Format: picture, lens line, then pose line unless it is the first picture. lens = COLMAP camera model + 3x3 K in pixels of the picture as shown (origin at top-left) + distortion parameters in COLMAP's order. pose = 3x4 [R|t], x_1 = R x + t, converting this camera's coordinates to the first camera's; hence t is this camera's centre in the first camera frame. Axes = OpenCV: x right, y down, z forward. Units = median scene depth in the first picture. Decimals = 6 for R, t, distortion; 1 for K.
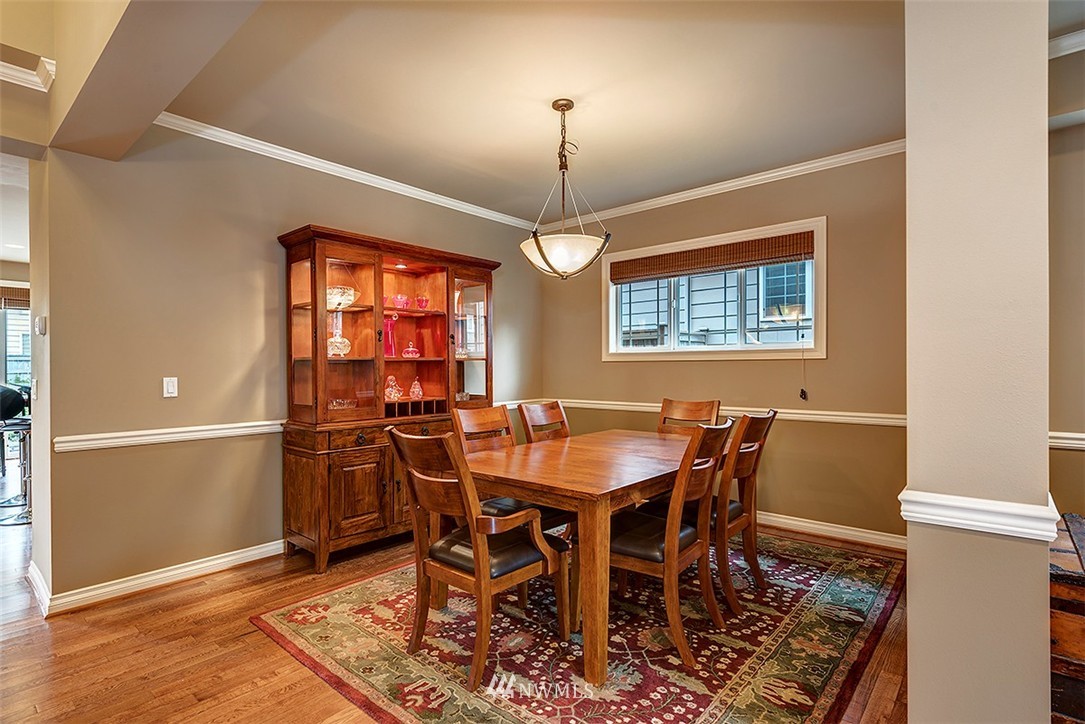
lens RADIAL K [[538.2, 0, 540.1], [0, 538.2, 366.7], [0, 0, 1]] dist [0.000912, 0.002215]
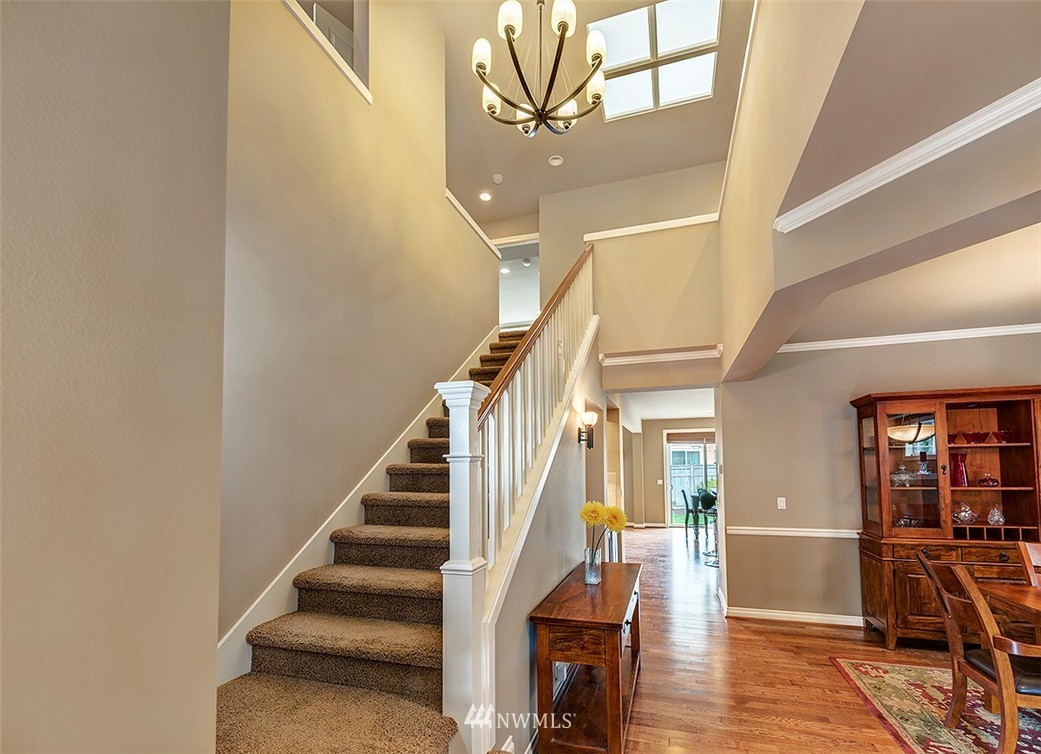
lens RADIAL K [[448.6, 0, 529.5], [0, 448.6, 448.2], [0, 0, 1]] dist [0.001387, -0.000182]
pose [[0.404399, -0.036786, -0.913843, 0.270096], [0.008222, 0.999297, -0.036587, -0.084546], [0.914546, 0.007283, 0.404417, -0.276516]]
